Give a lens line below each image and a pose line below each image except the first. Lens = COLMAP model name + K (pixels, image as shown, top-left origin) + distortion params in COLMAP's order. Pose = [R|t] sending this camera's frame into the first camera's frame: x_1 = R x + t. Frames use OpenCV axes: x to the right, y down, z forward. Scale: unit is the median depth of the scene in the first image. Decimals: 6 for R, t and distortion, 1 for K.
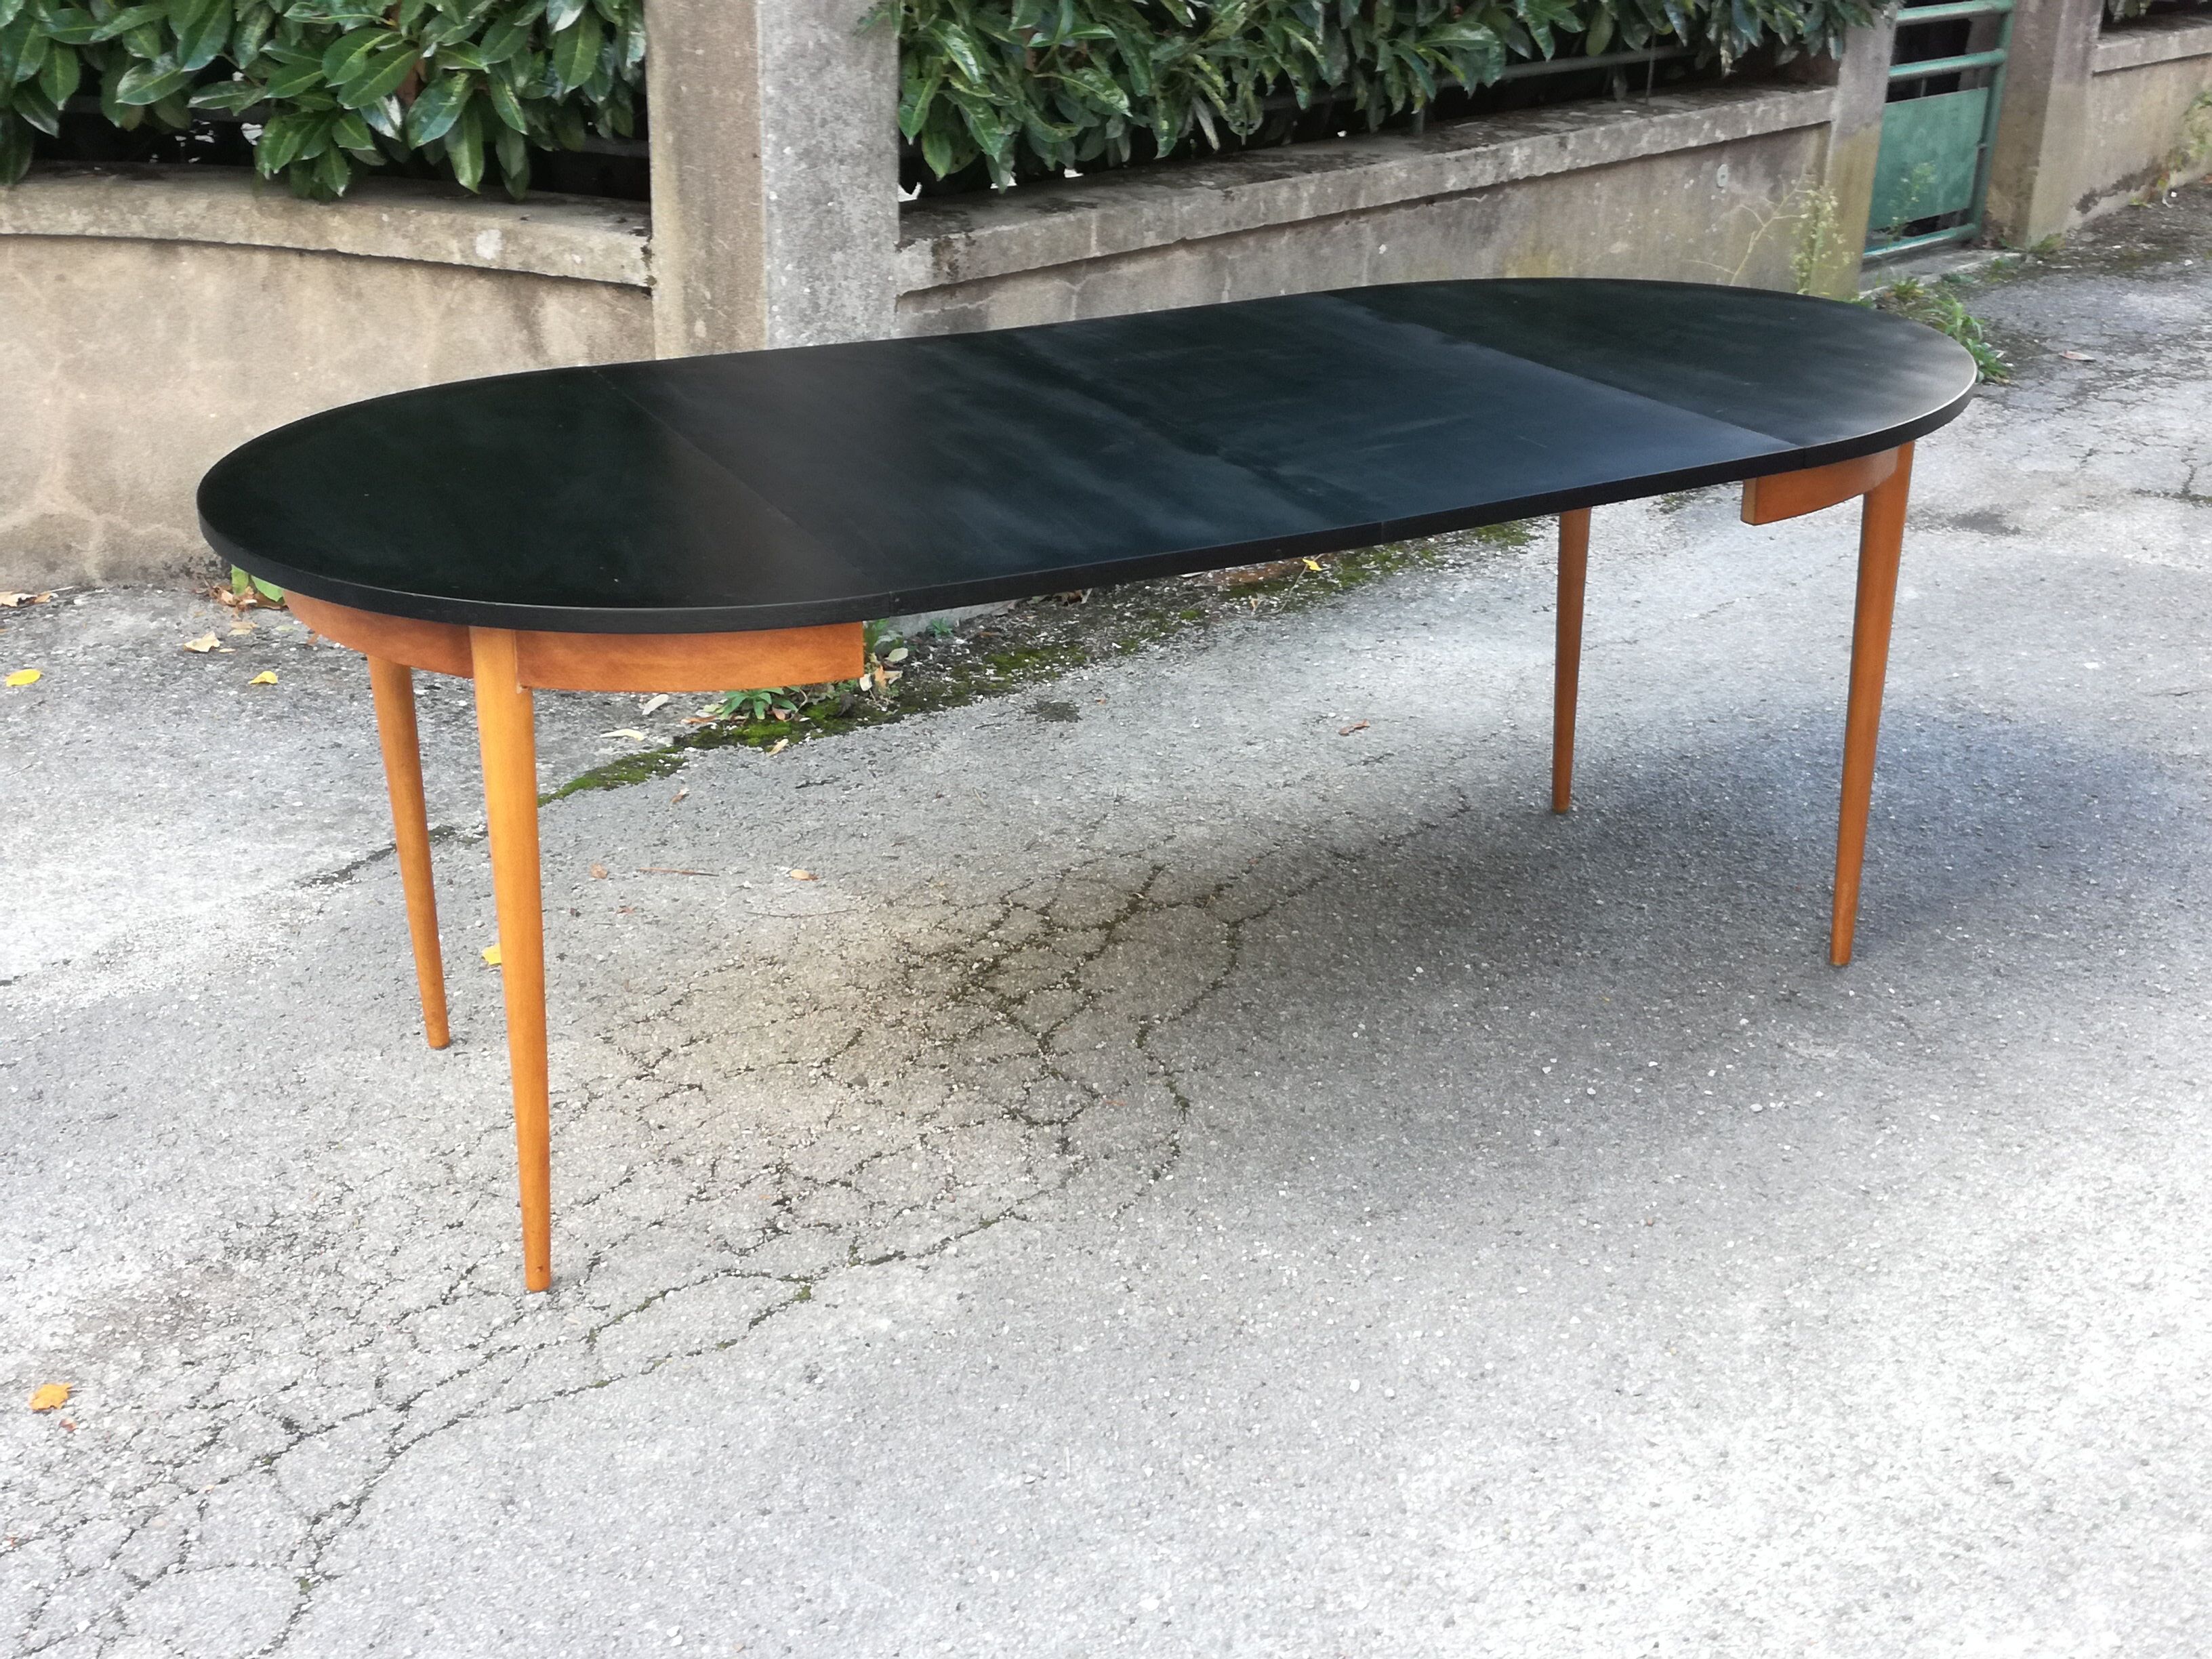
lens RADIAL K [[2589.8, 0, 1126.3], [0, 2589.8, 780.6], [0, 0, 1]] dist [0.149688, -0.375492]
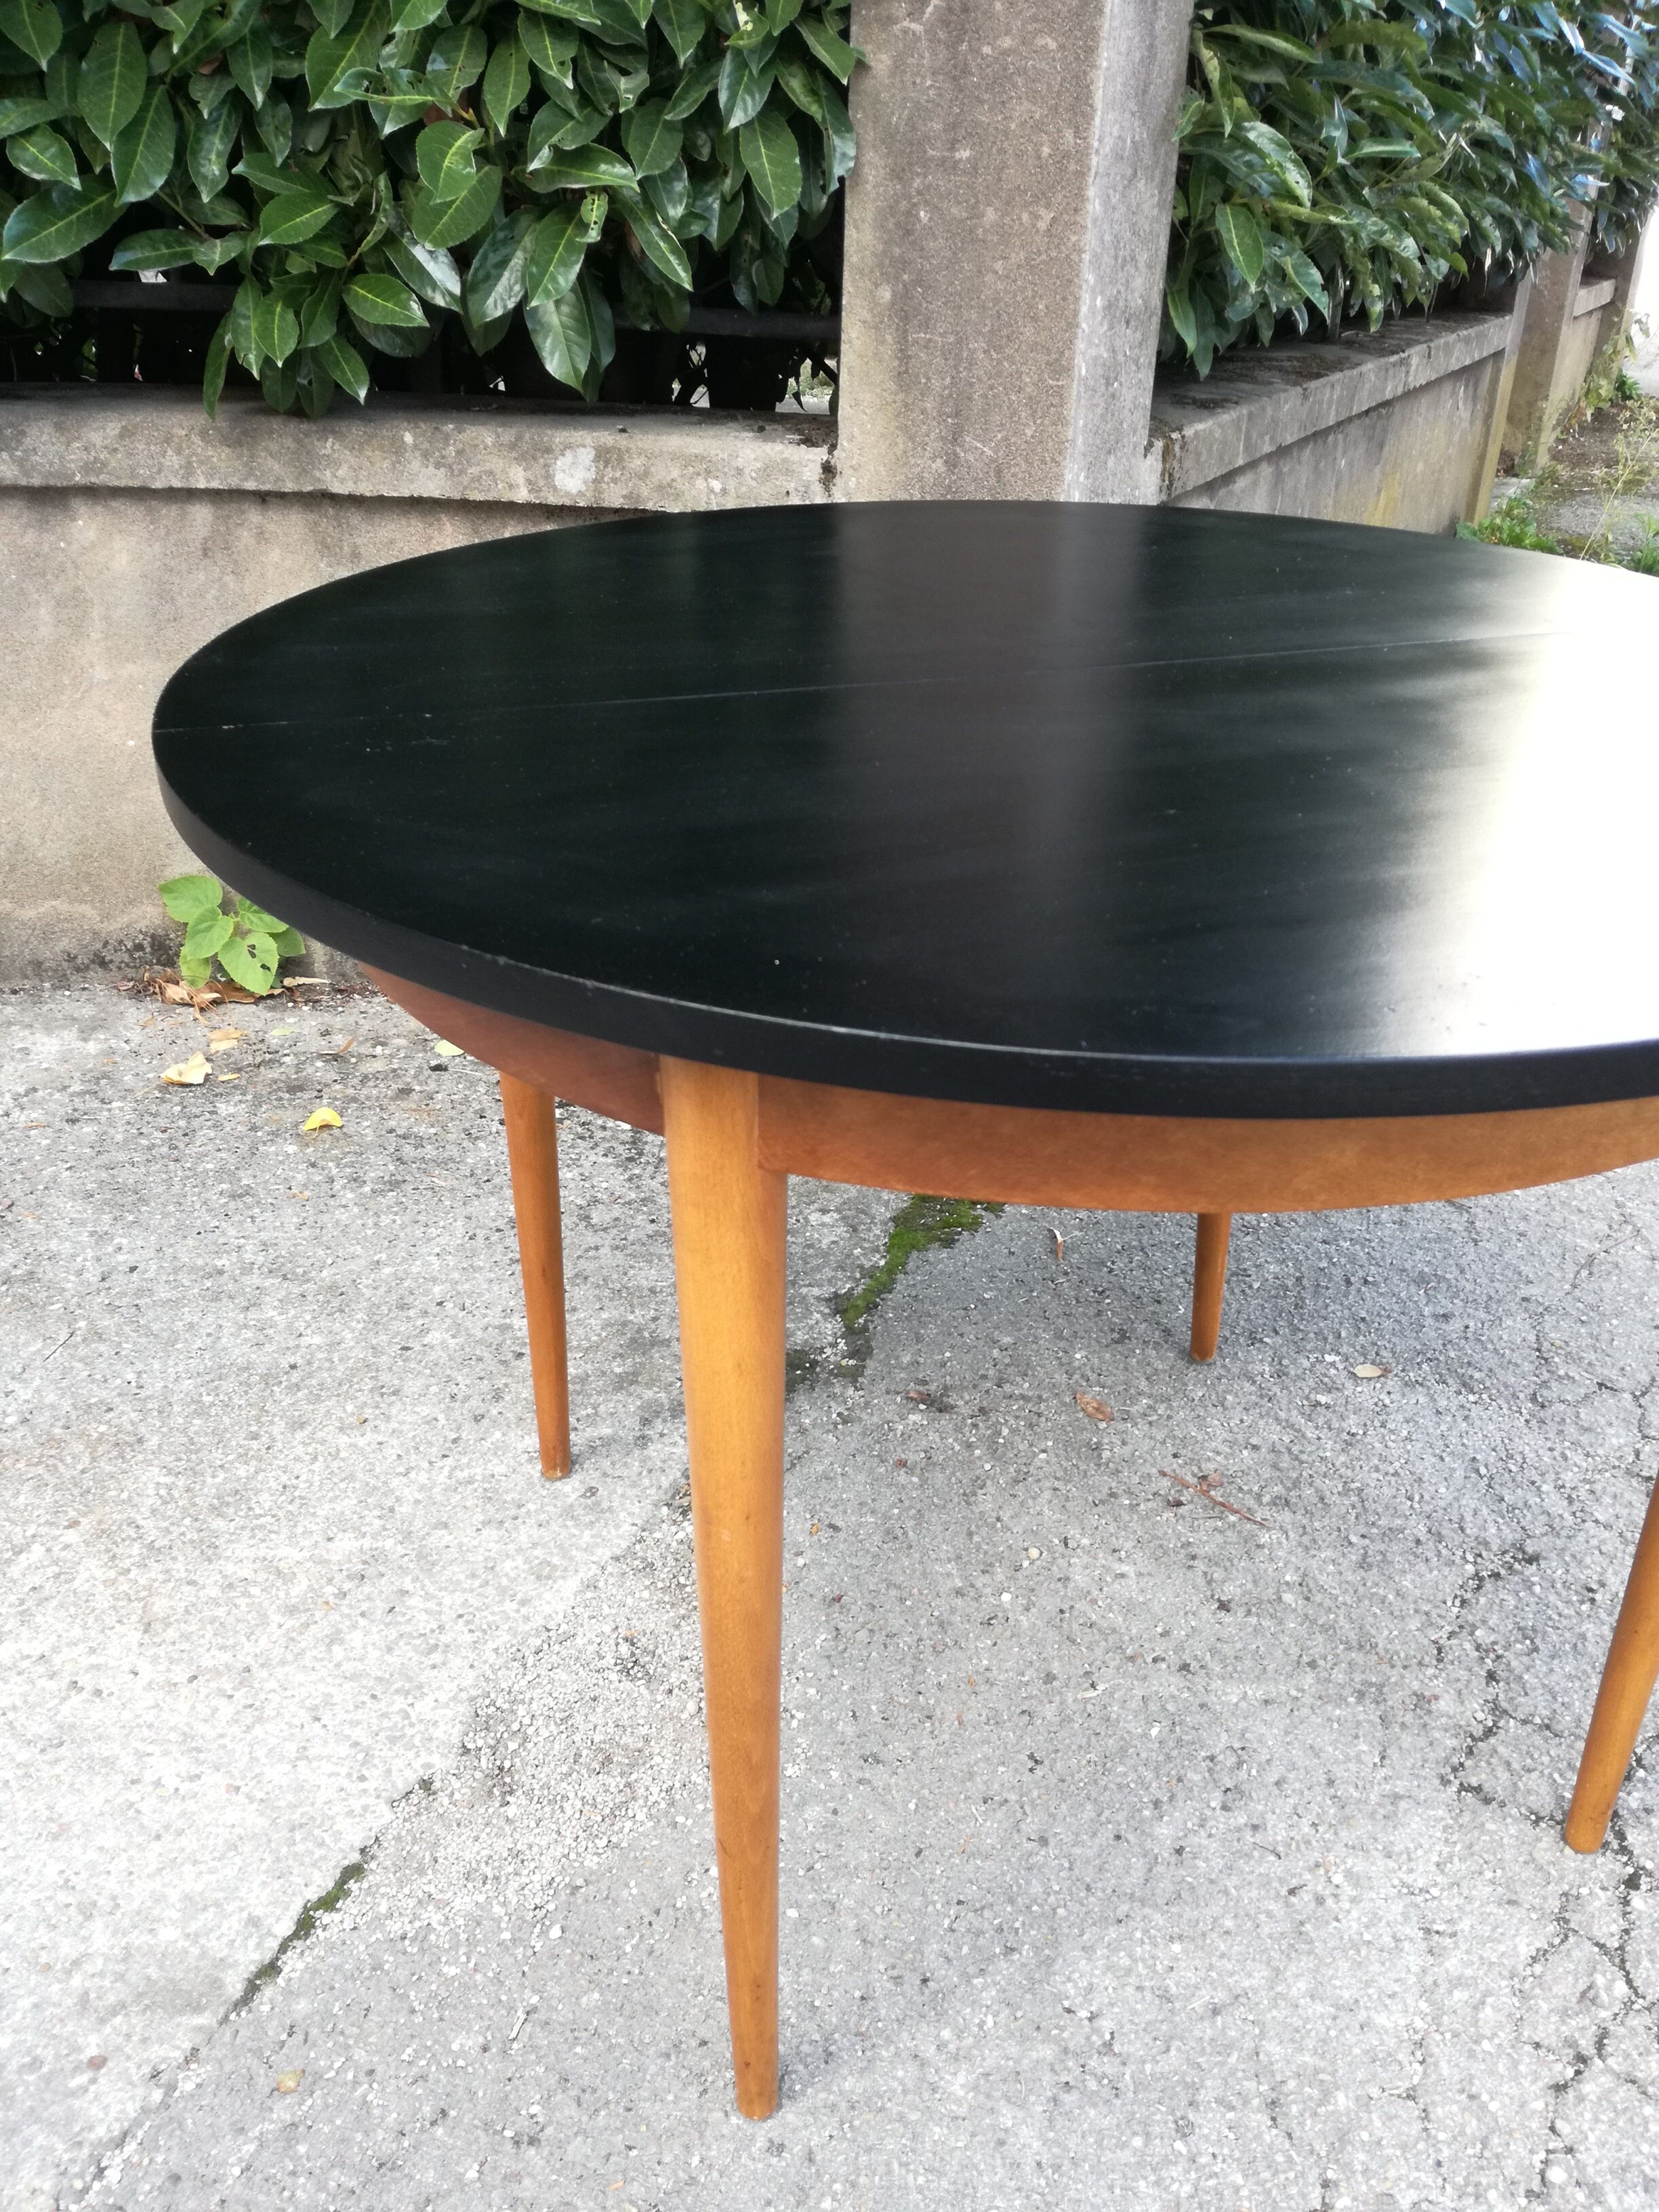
lens RADIAL K [[1822.6, 0, 877.8], [0, 1822.6, 1123.0], [0, 0, 1]] dist [0.091032, -0.191341]
pose [[0.959309, -0.122825, 0.254245, -0.321609], [0.093981, 0.987986, 0.122688, -0.087471], [-0.266259, -0.093801, 0.959326, 0.503763]]
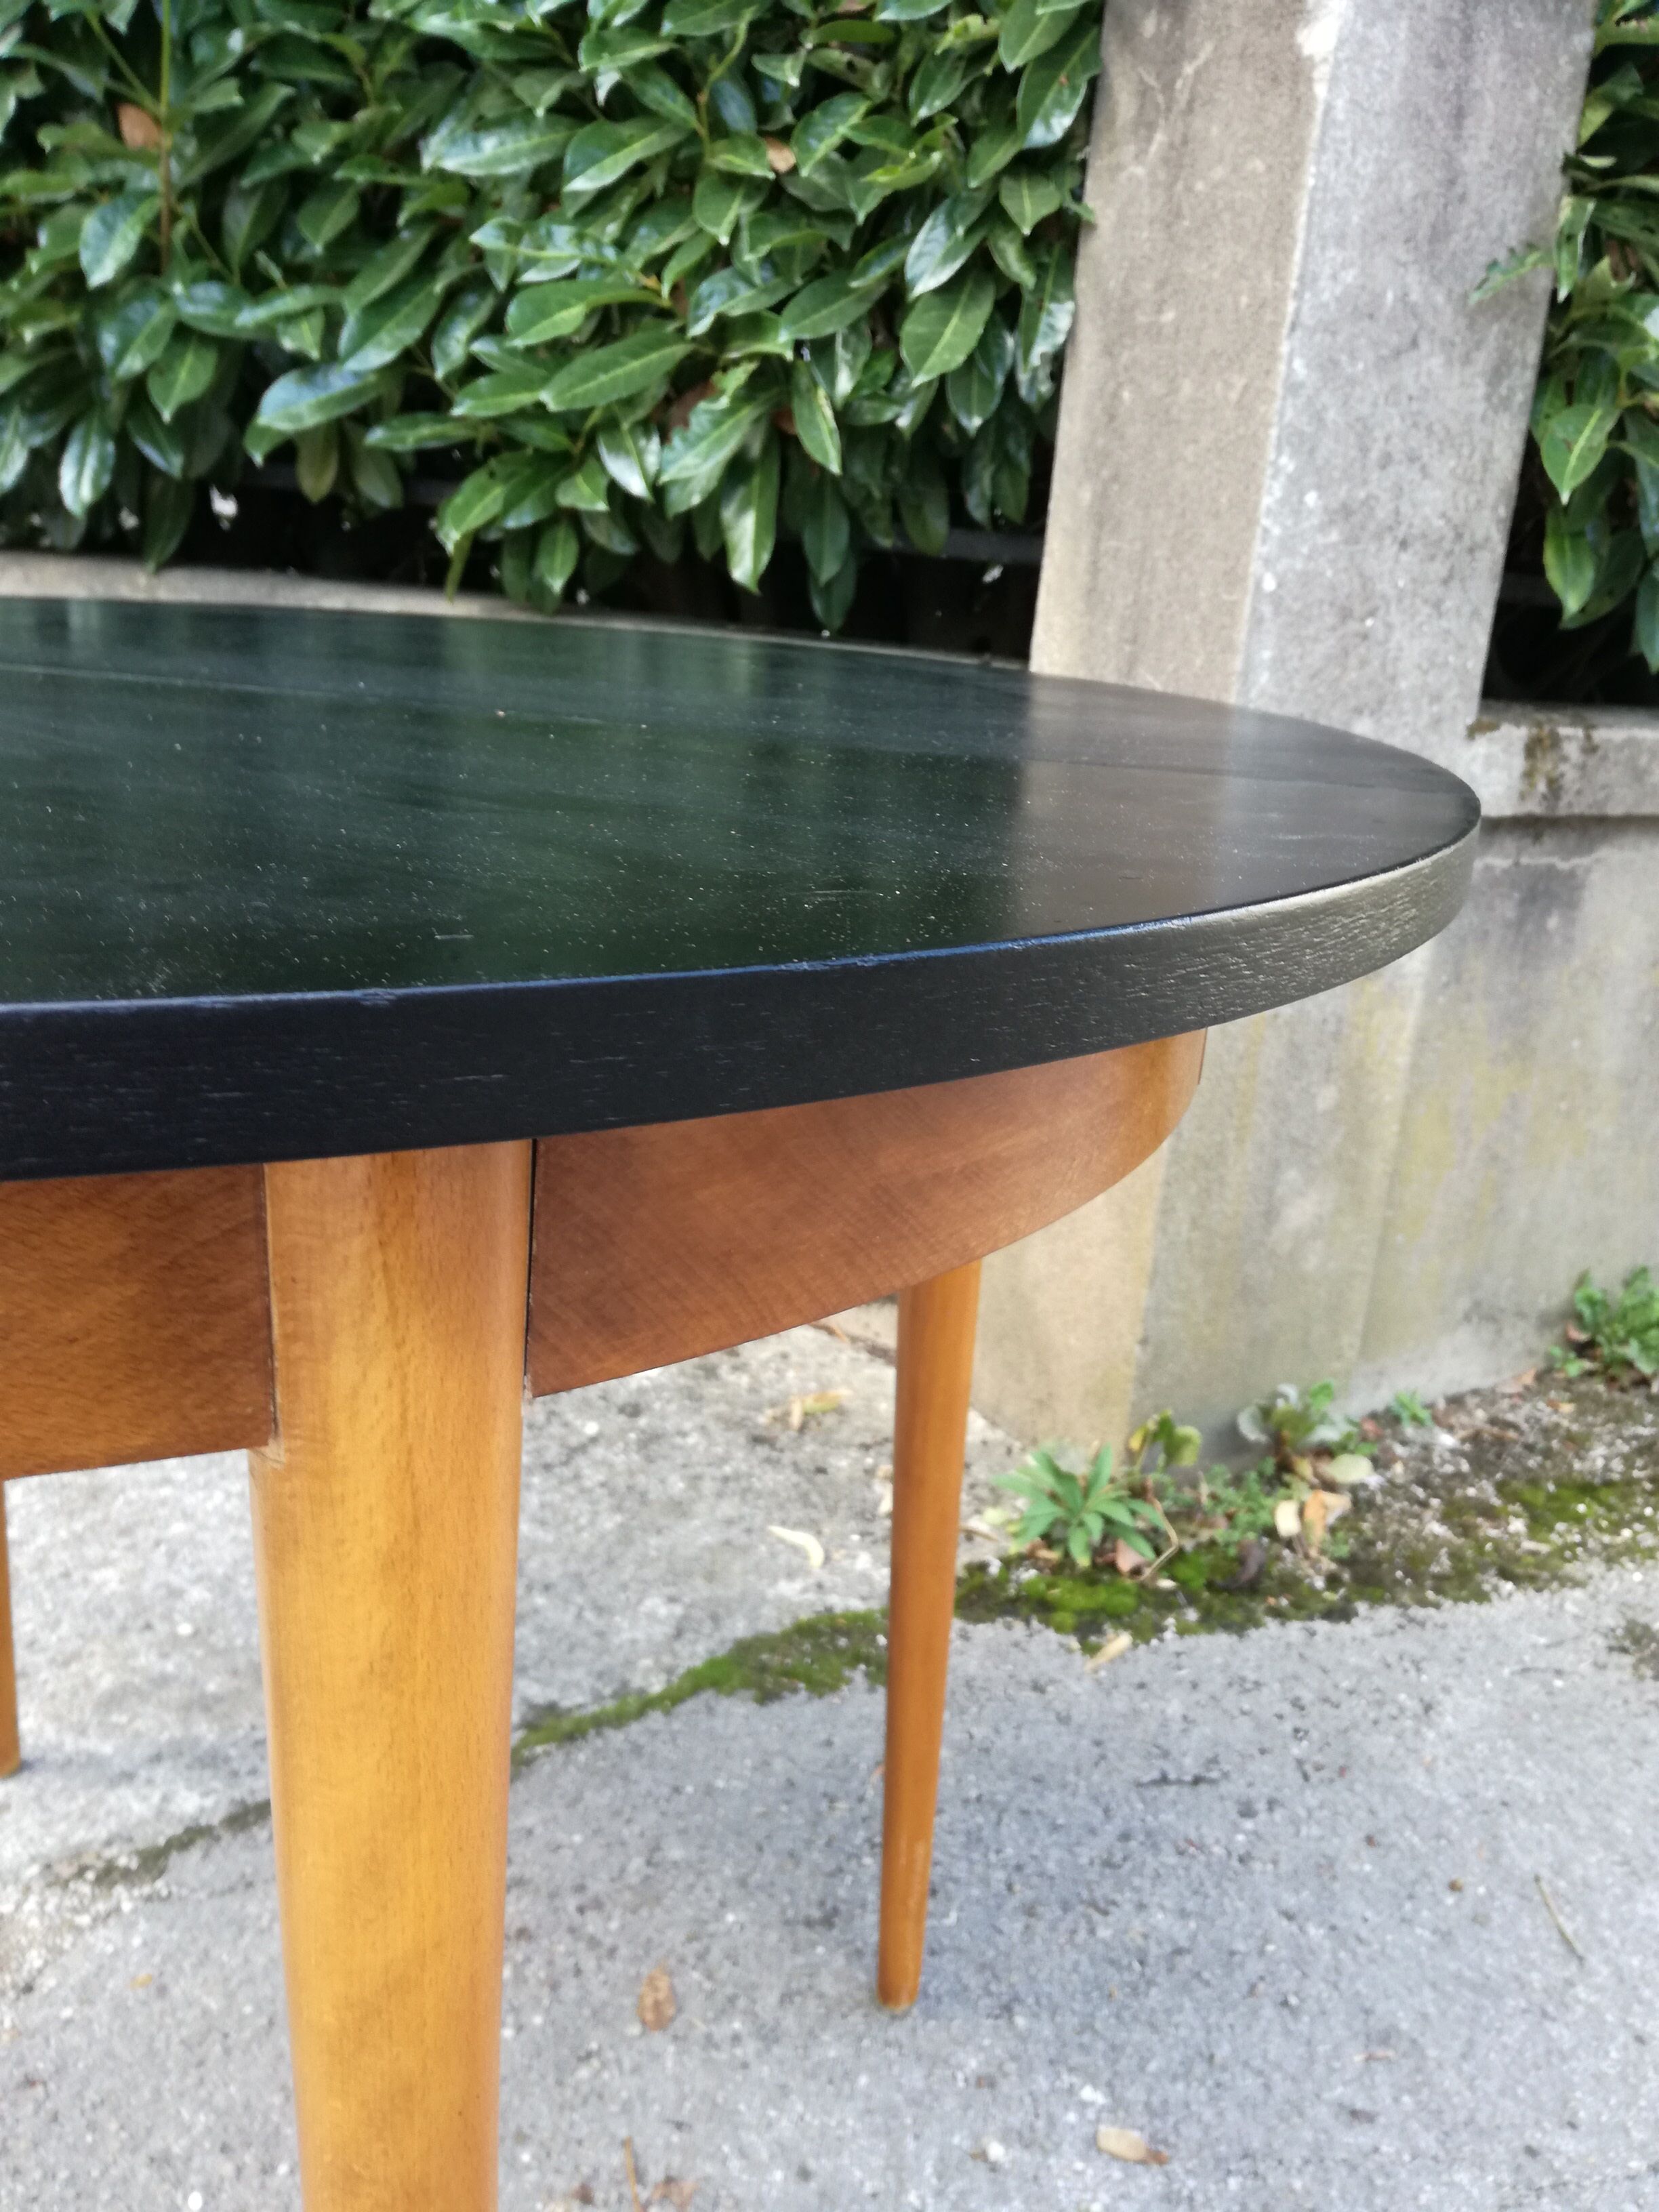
lens RADIAL K [[1842.4, 0, 857.6], [0, 1842.4, 1111.8], [0, 0, 1]] dist [0.033587, -0.117616]
pose [[0.955268, 0.135168, -0.263045, -0.098701], [-0.160893, 0.983825, -0.078748, -0.077859], [0.248146, 0.117548, 0.961564, 0.618707]]
